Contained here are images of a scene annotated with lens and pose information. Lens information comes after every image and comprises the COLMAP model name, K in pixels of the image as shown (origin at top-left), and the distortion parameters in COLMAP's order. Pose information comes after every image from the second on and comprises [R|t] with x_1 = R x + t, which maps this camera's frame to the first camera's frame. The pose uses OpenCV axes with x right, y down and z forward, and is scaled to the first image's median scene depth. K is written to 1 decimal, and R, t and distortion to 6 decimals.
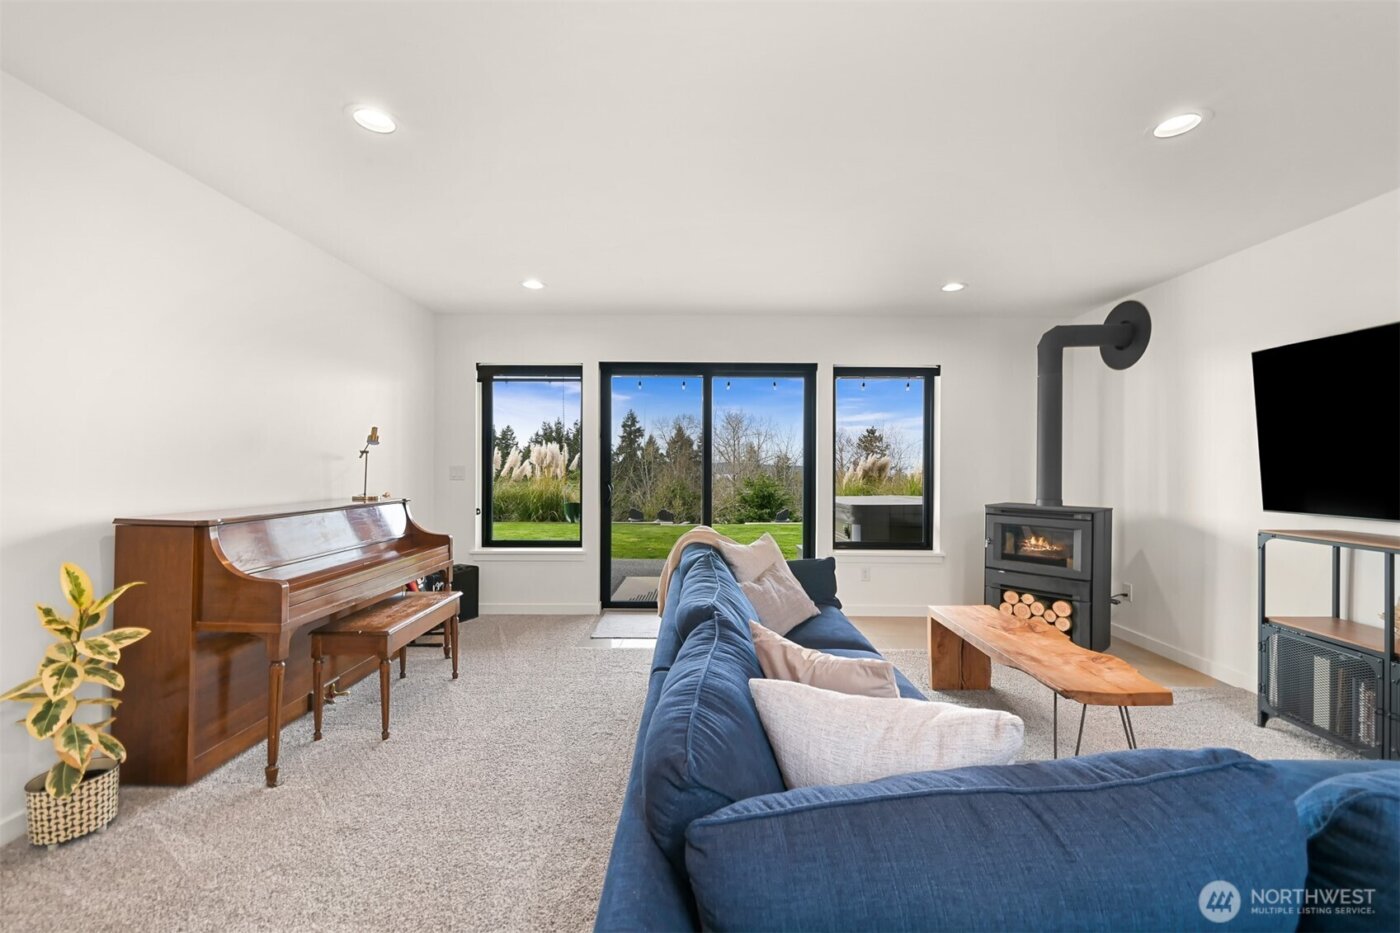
lens RADIAL K [[557.1, 0, 704.8], [0, 557.1, 473.9], [0, 0, 1]] dist [-0.006815, 0.000029]
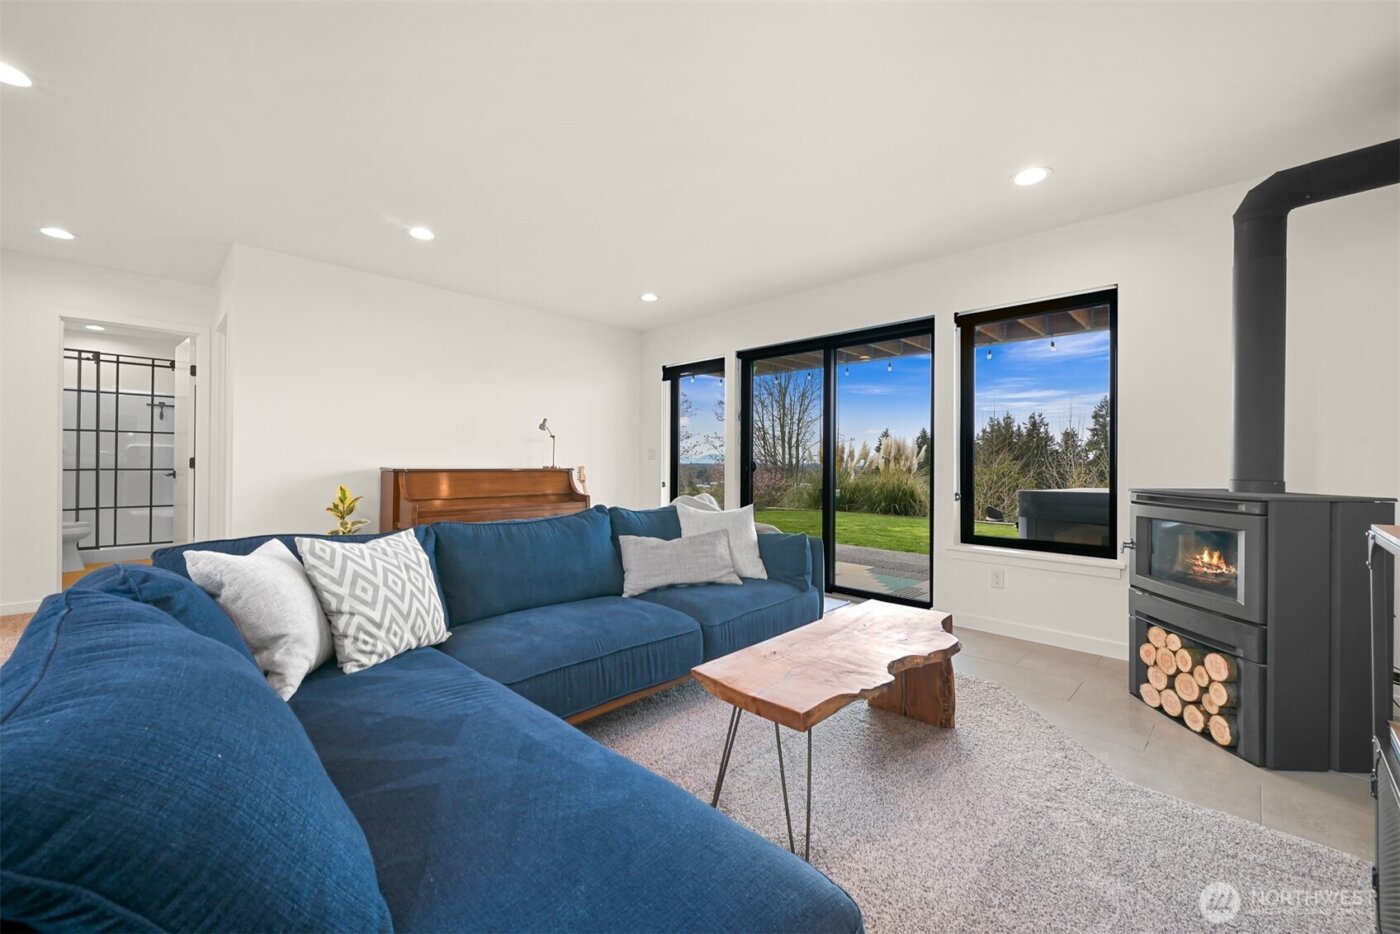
lens RADIAL K [[557.1, 0, 699.3], [0, 557.1, 456.2], [0, 0, 1]] dist [-0.006815, 0.000029]
pose [[0.714590, -0.009082, -0.699485, 0.607002], [-0.012232, 0.999601, -0.025476, 0.041483], [0.699437, 0.026761, 0.714193, 0.190808]]
